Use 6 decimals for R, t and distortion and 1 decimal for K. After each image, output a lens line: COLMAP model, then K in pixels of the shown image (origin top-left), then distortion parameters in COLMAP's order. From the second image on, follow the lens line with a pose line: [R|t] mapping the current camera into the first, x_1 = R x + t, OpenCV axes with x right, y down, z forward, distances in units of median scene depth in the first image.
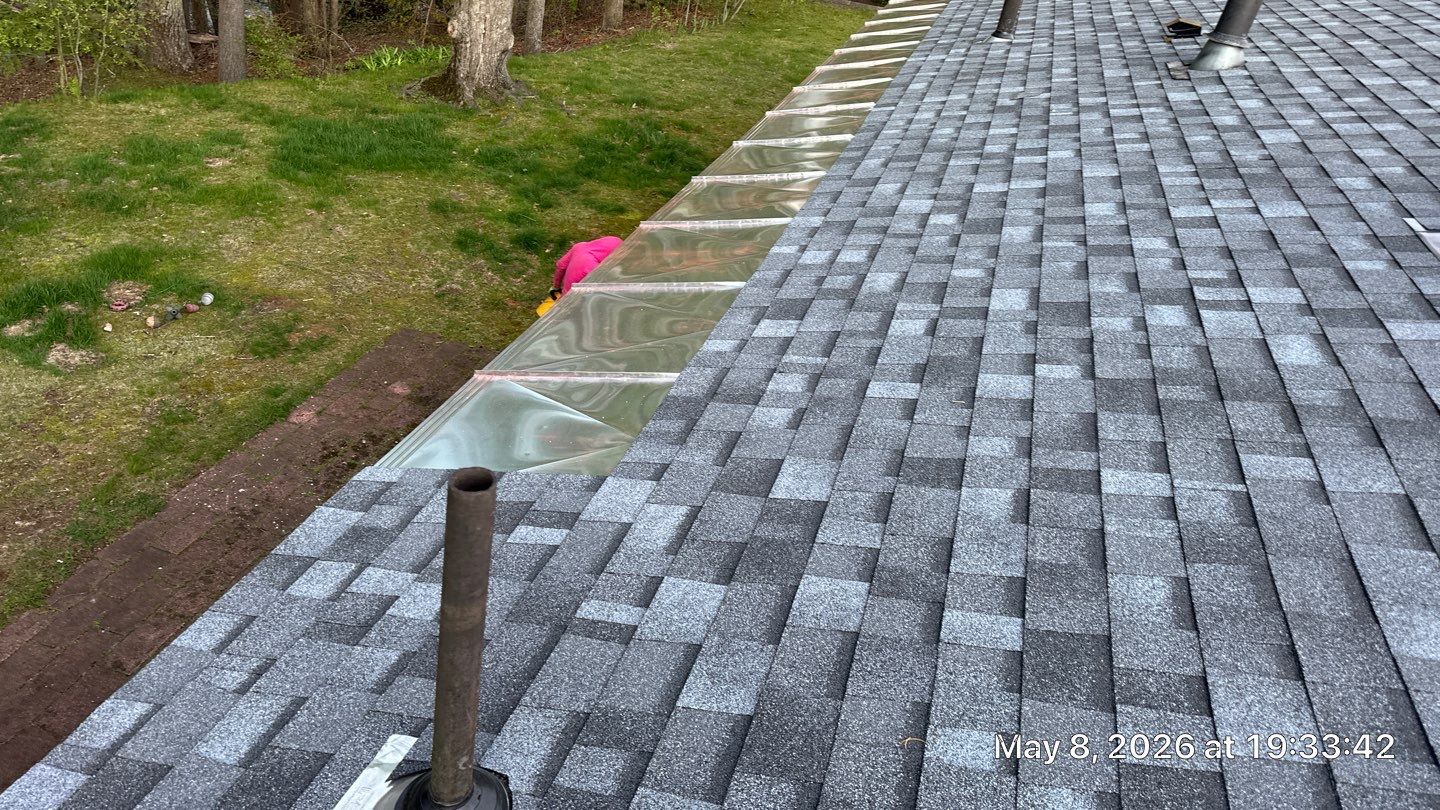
lens RADIAL K [[1000.0, 0, 713.4], [0, 1000.0, 407.1], [0, 0, 1]] dist [0.095573, -0.124319]
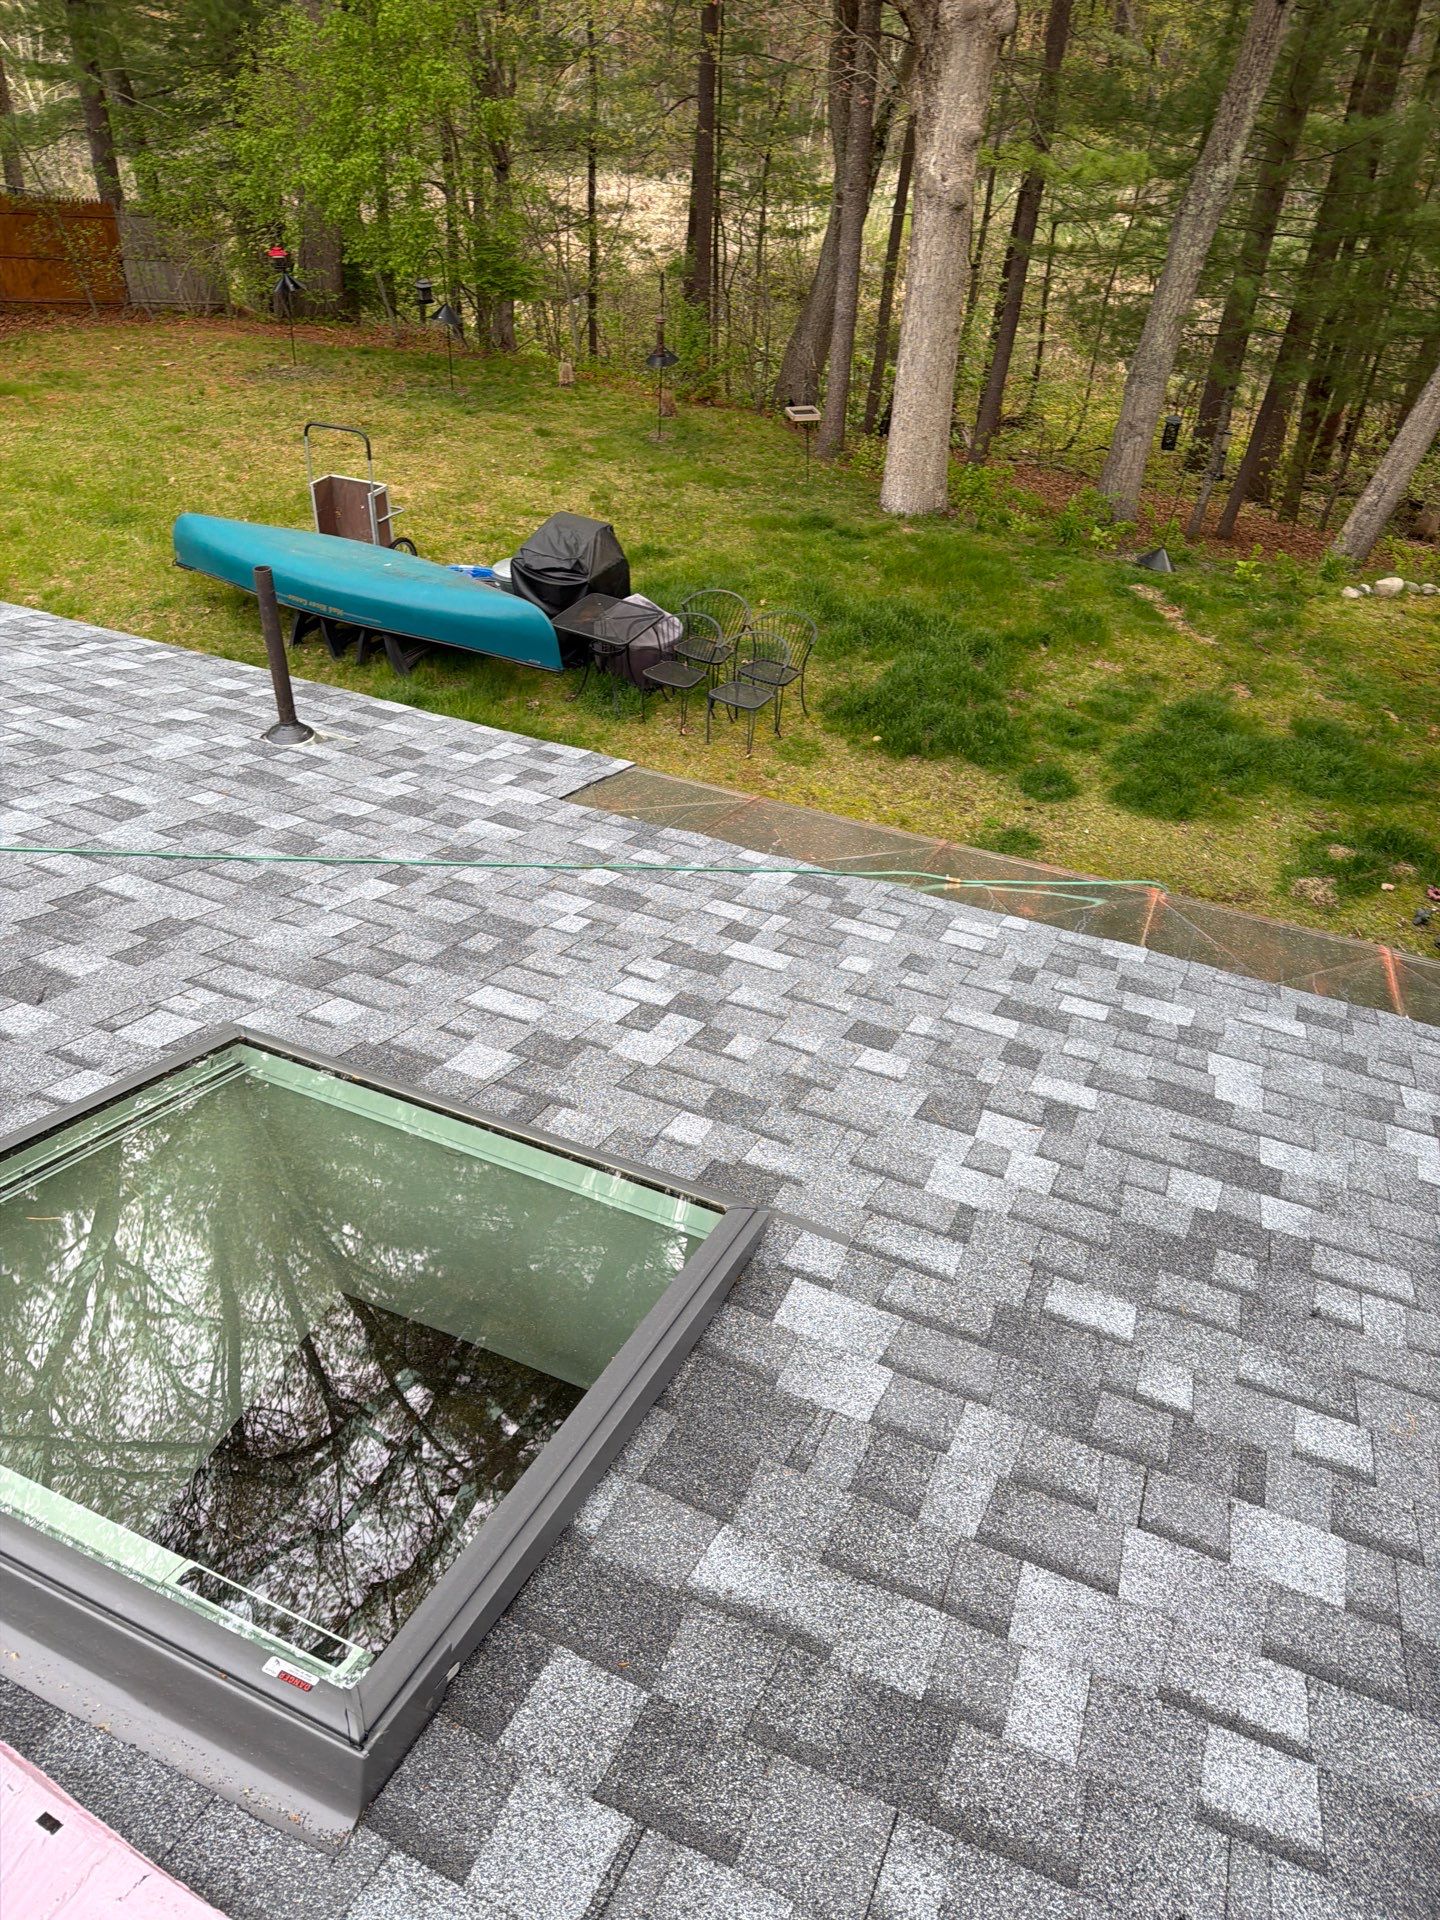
lens RADIAL K [[1338.6, 0, 707.2], [0, 1338.6, 959.7], [0, 0, 1]] dist [0.073791, -0.002826]
pose [[-0.112061, 0.481549, -0.869225, 1.301837], [-0.559196, 0.692526, 0.455750, -0.605287], [0.821427, 0.537139, 0.191675, 0.732089]]
